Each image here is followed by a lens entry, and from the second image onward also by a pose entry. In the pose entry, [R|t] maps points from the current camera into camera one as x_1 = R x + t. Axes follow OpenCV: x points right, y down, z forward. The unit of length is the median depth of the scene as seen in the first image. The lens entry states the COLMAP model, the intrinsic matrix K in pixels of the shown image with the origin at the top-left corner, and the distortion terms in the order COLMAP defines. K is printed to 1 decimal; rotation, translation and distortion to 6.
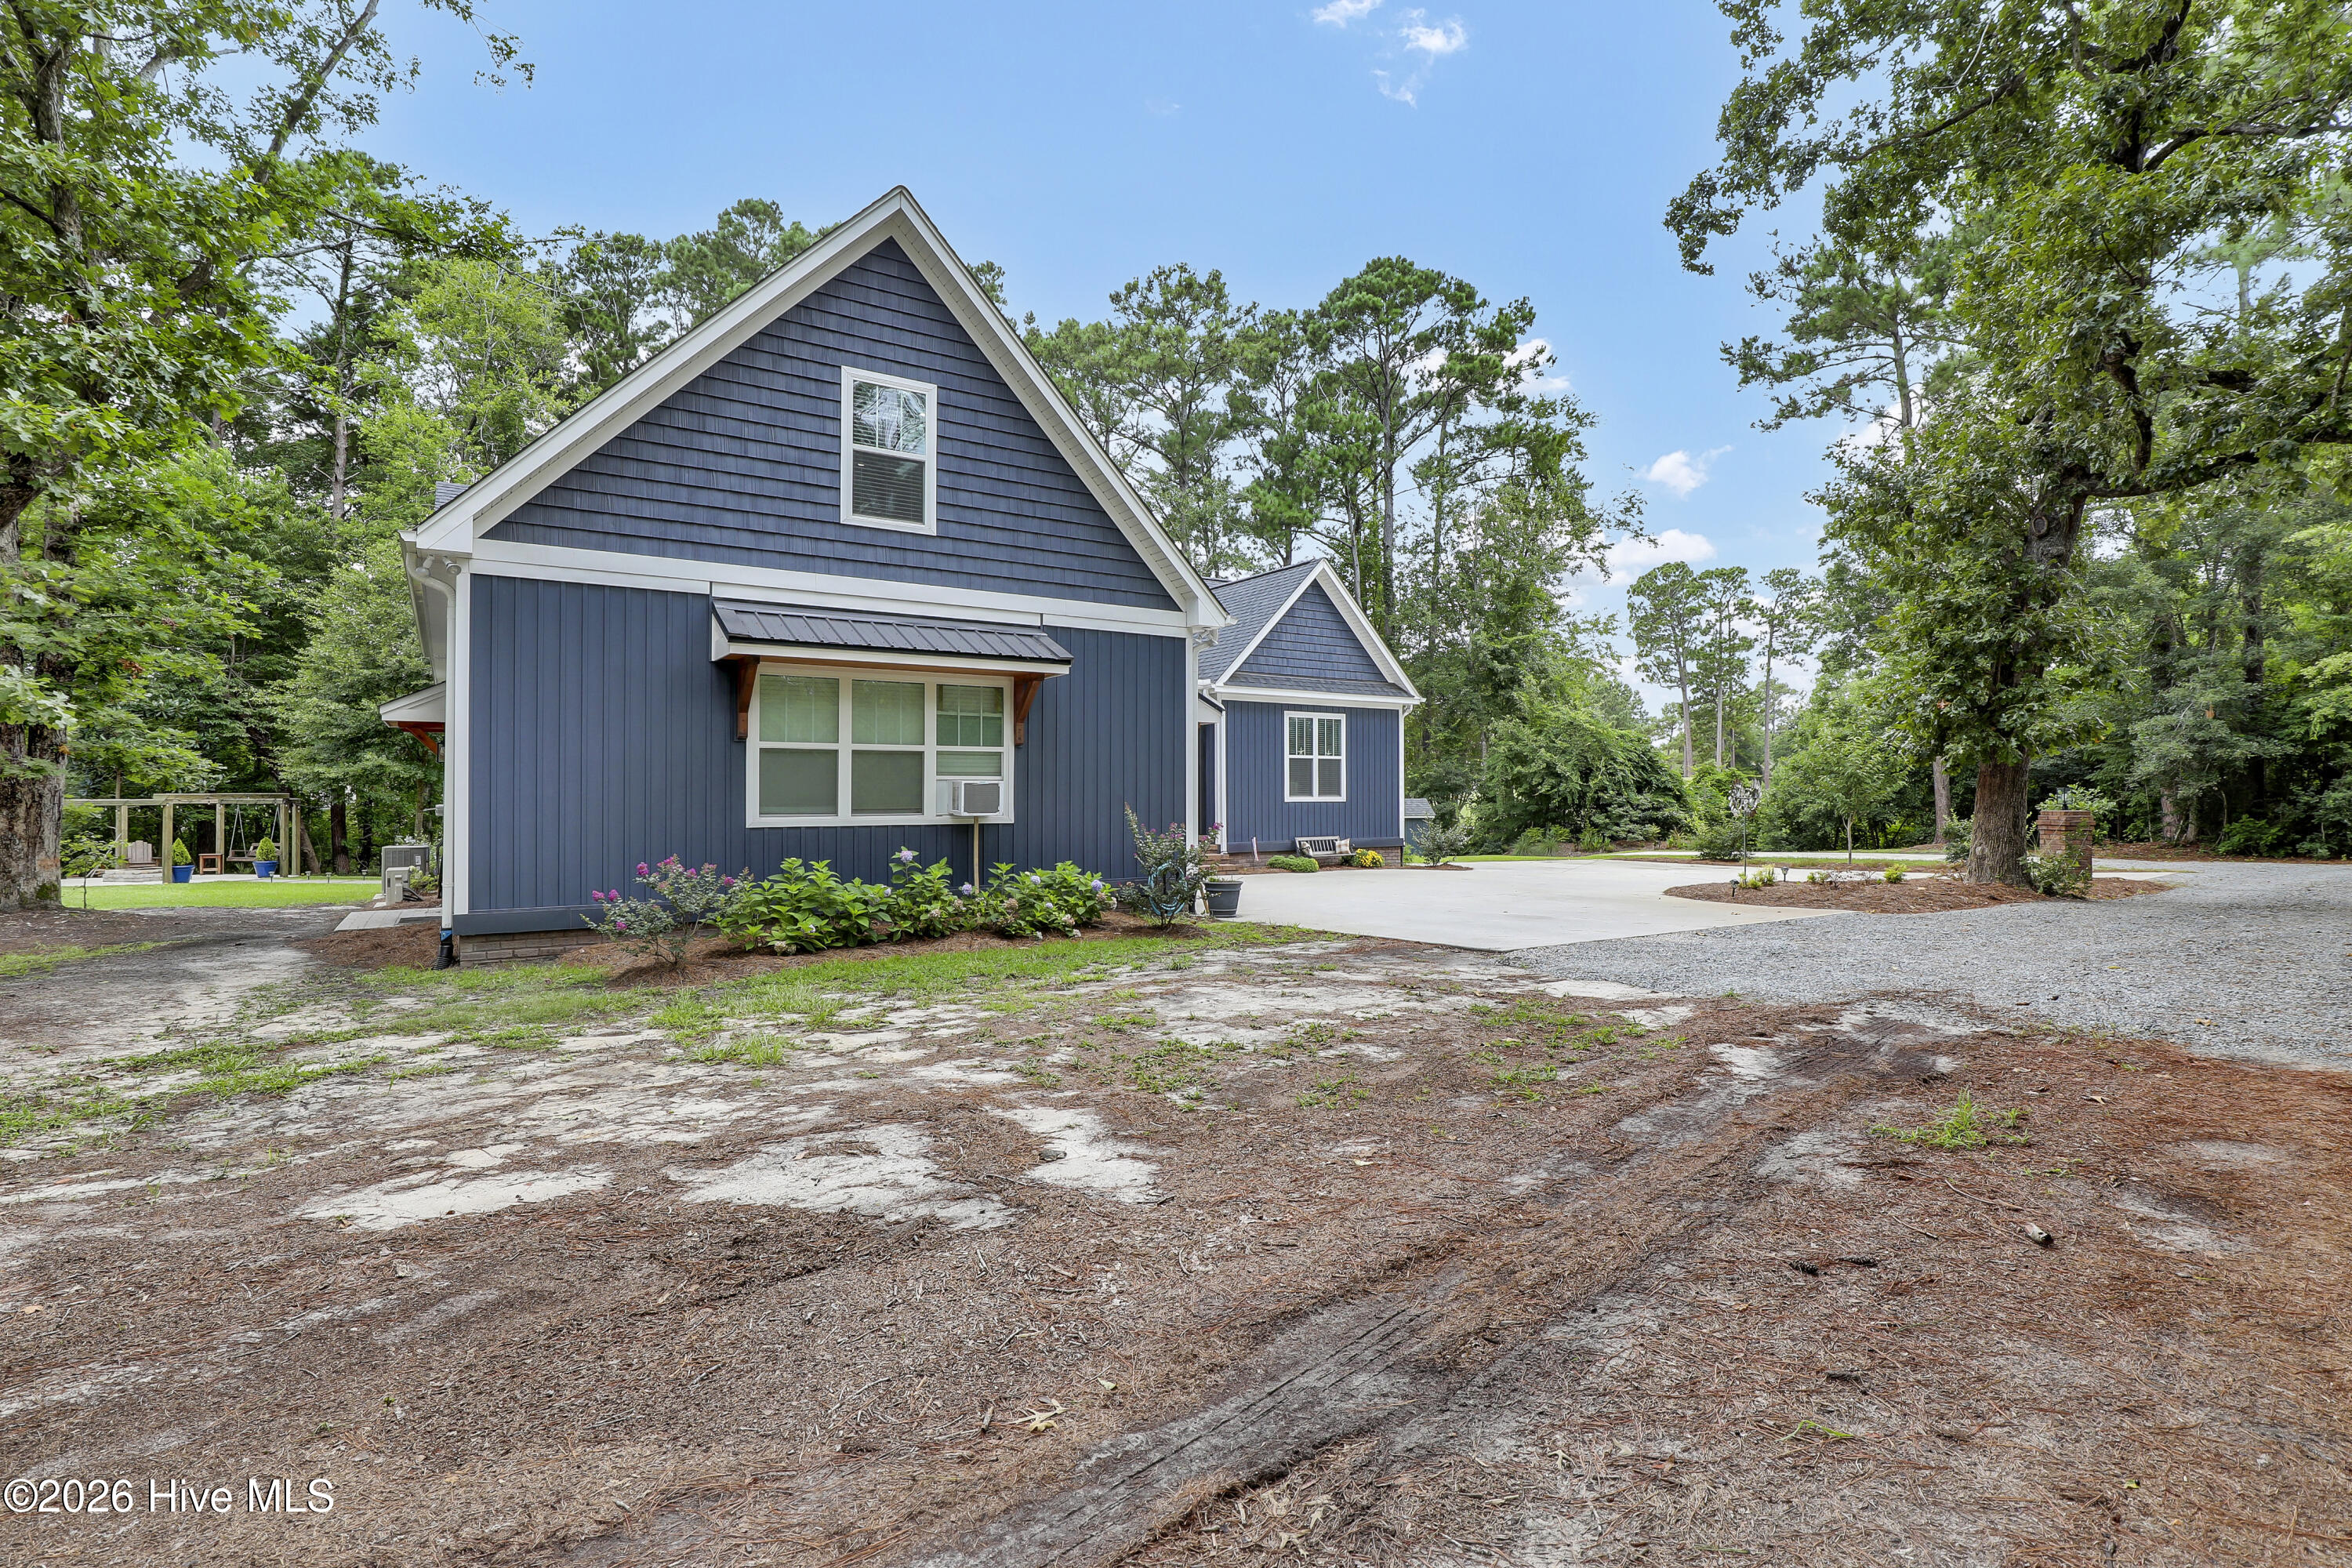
lens RADIAL K [[1117.4, 0, 1162.4], [0, 1117.4, 792.2], [0, 0, 1]] dist [-0.035458, 0.005766]
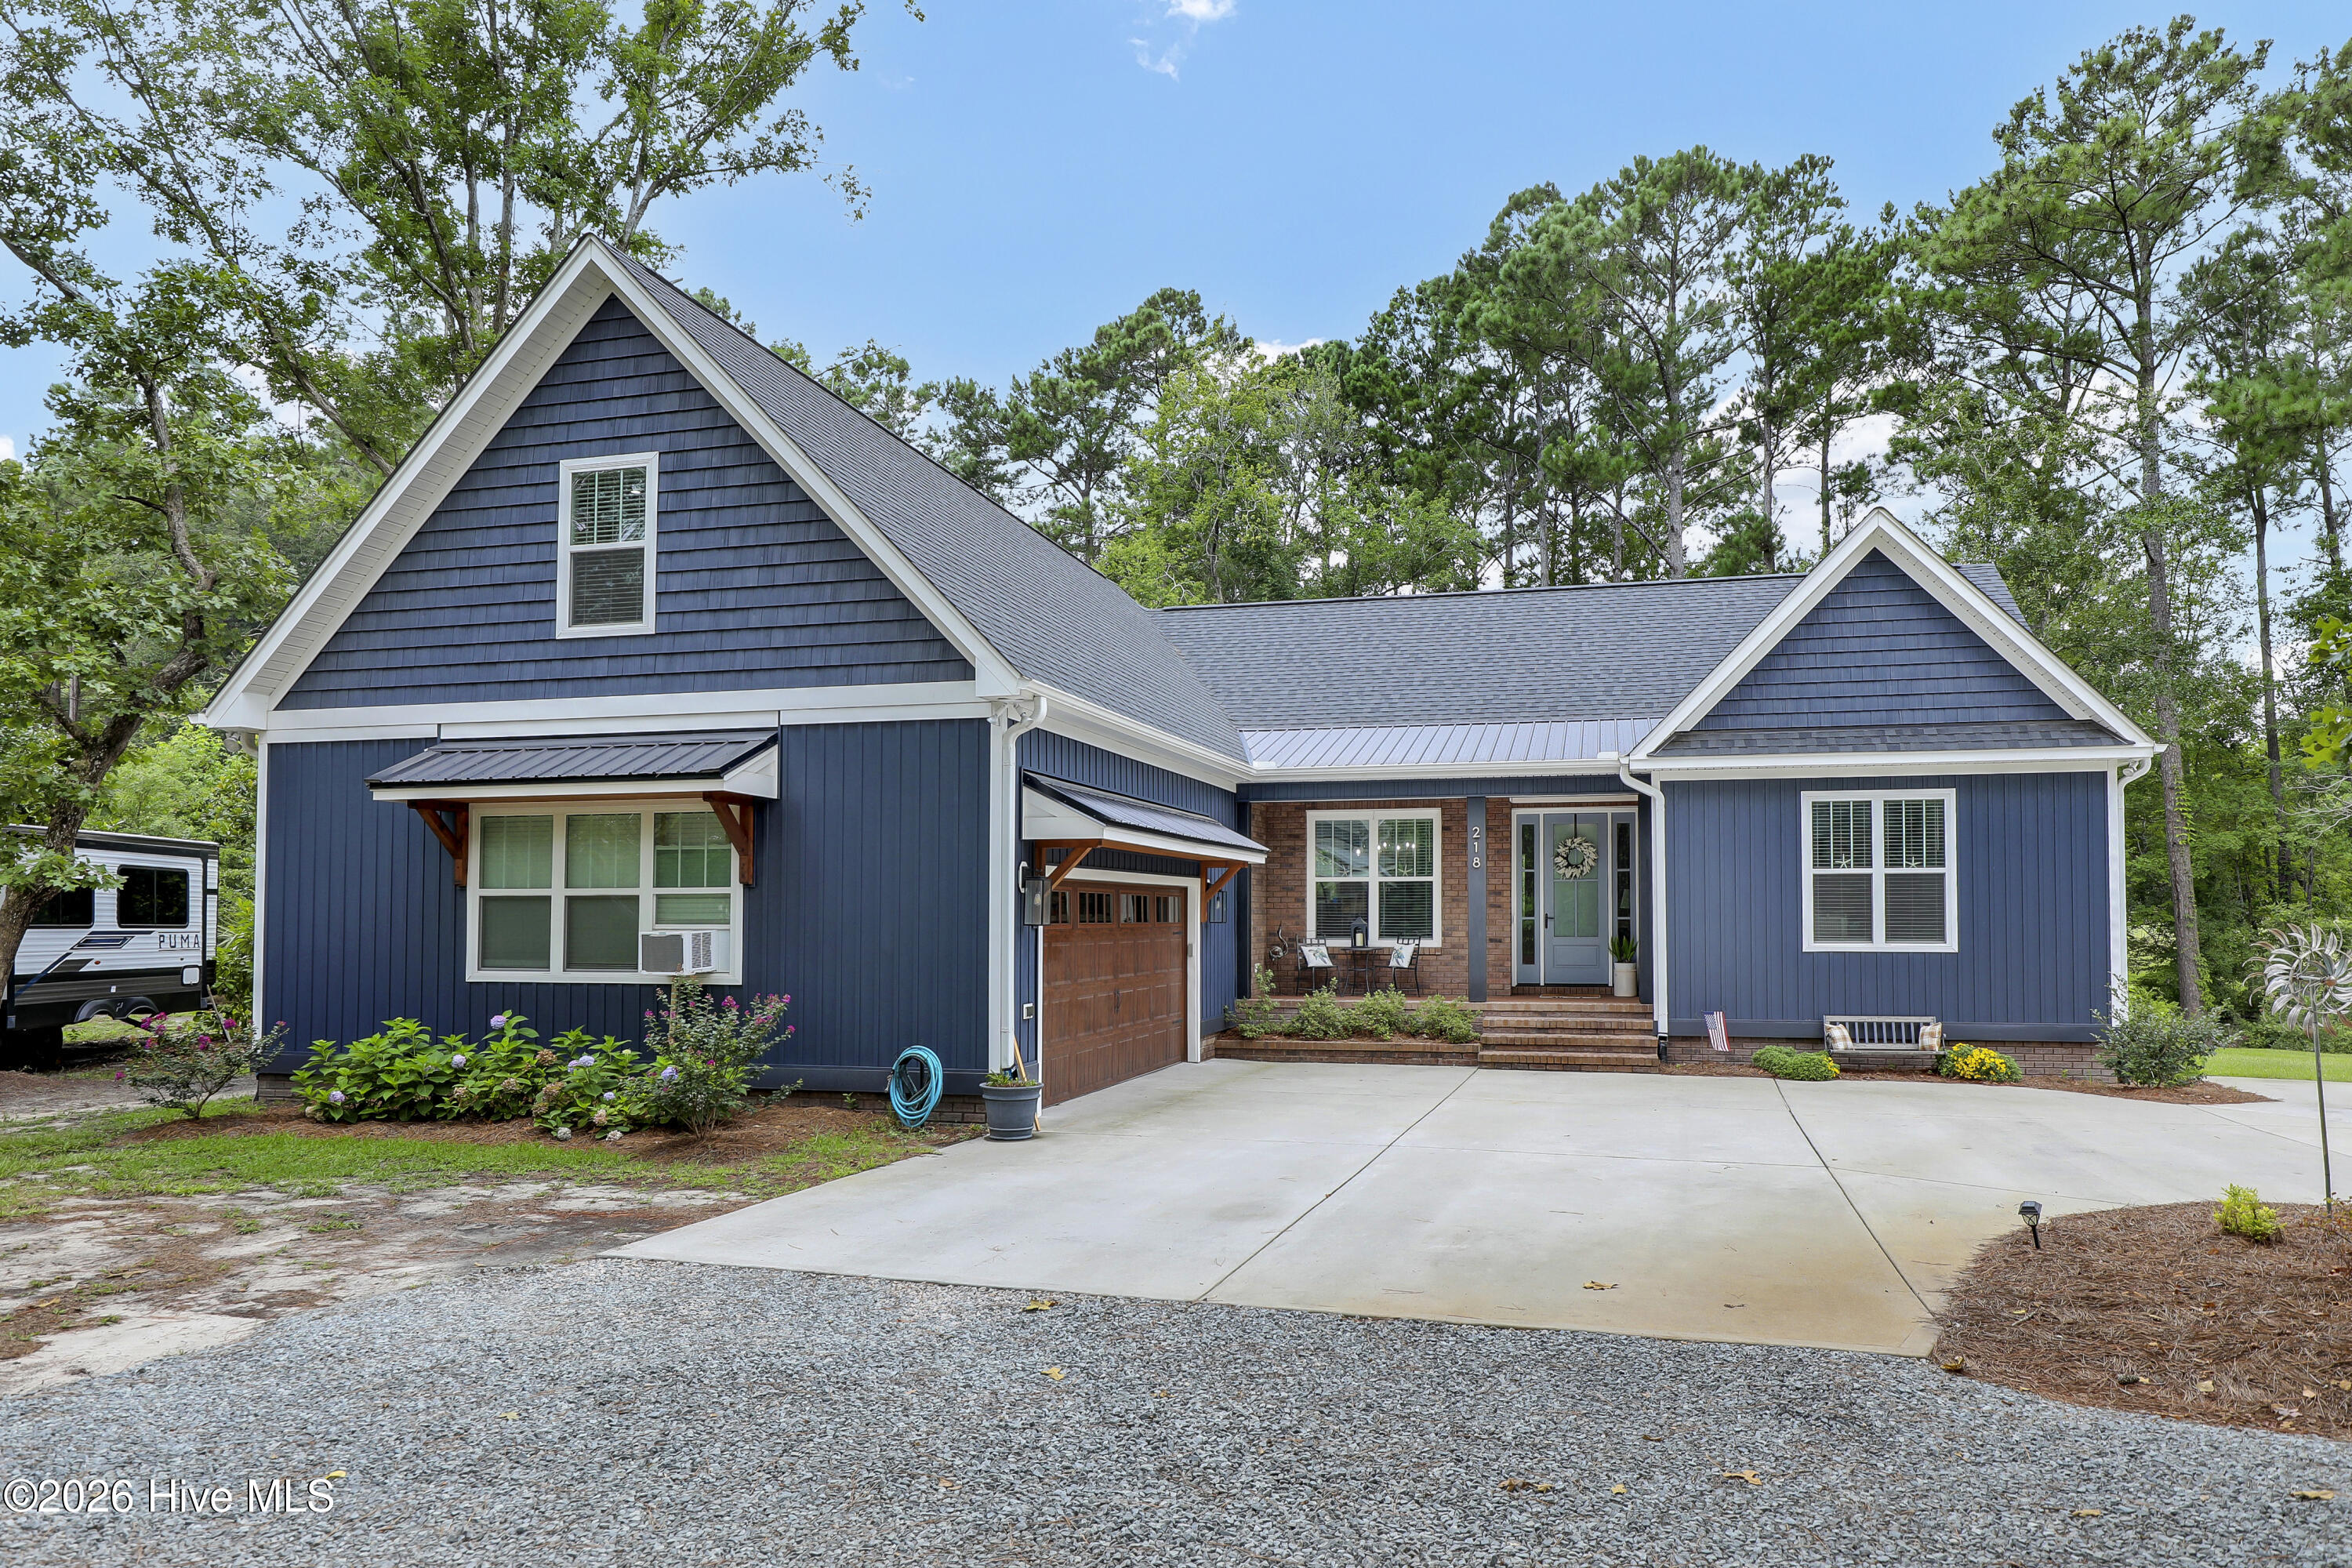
lens RADIAL K [[1391.4, 0, 1276.4], [0, 1391.4, 875.5], [0, 0, 1]] dist [-0.020336, -0.002345]
pose [[0.689190, -0.017997, -0.724357, 0.823760], [0.001231, 0.999719, -0.023667, -0.025601], [0.724580, 0.015419, 0.689019, 0.608766]]
